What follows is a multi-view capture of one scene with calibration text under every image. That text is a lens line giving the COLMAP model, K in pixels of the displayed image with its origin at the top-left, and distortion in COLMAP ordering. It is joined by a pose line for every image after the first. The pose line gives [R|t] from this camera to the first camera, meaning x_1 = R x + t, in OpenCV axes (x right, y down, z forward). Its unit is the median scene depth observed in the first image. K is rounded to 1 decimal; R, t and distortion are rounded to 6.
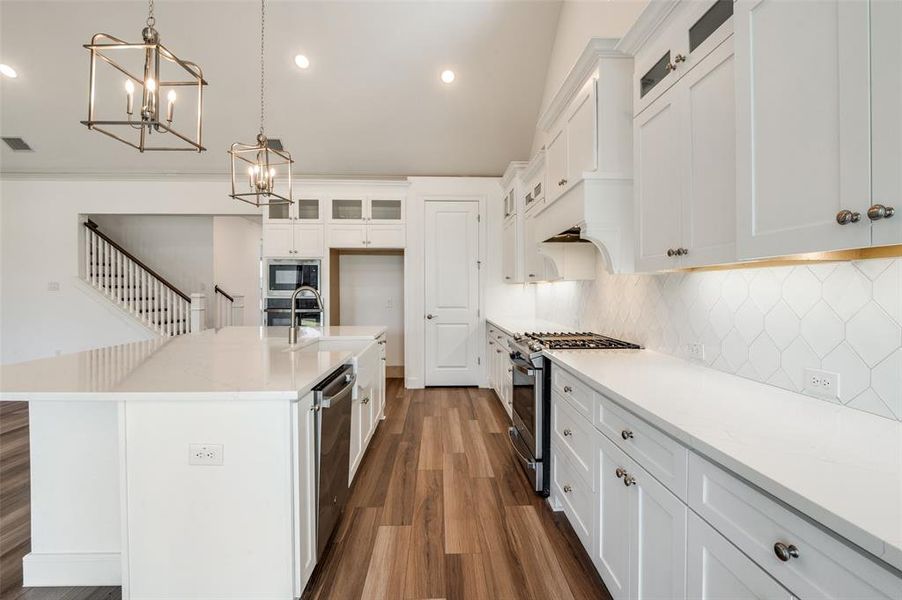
lens RADIAL K [[406.5, 0, 453.5], [0, 406.5, 291.7], [0, 0, 1]] dist [-0.006206, -0.004508]
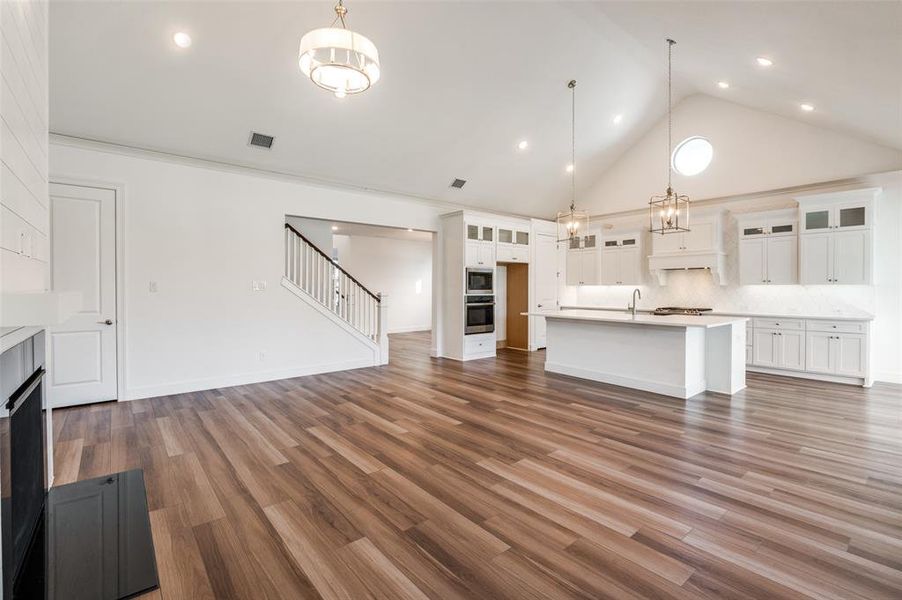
lens RADIAL K [[406.5, 0, 451.7], [0, 406.5, 292.9], [0, 0, 1]] dist [-0.006206, -0.004508]
pose [[0.788514, -0.007734, 0.614968, -1.359633], [0.000806, 0.999933, 0.011542, -0.009422], [-0.615016, -0.008605, 0.788468, -0.070379]]
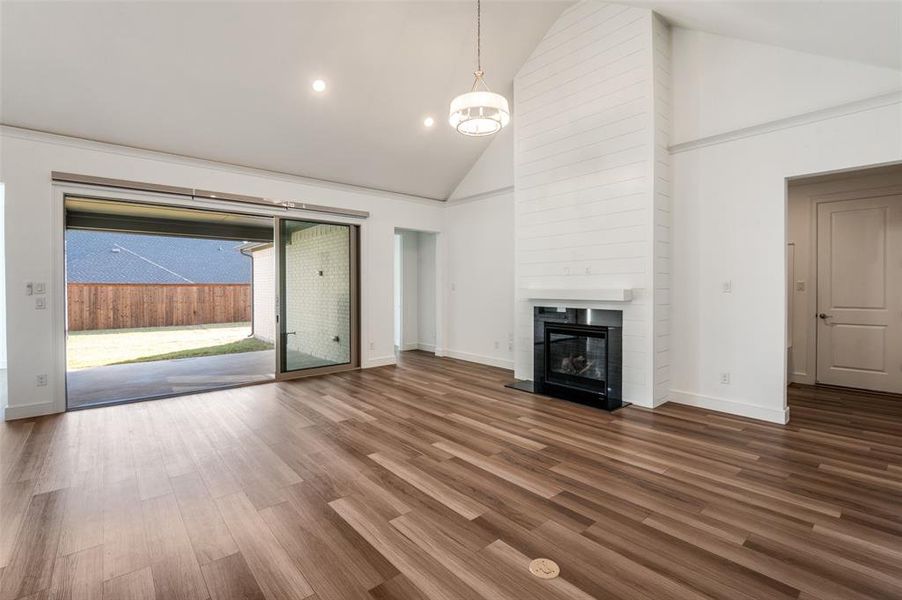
lens RADIAL K [[406.5, 0, 448.9], [0, 406.5, 288.2], [0, 0, 1]] dist [-0.006206, -0.004508]
pose [[-0.785912, 0.004133, -0.618325, -0.586035], [0.001490, 0.999987, 0.004791, -0.014349], [0.618337, 0.002844, -0.785908, 1.088014]]
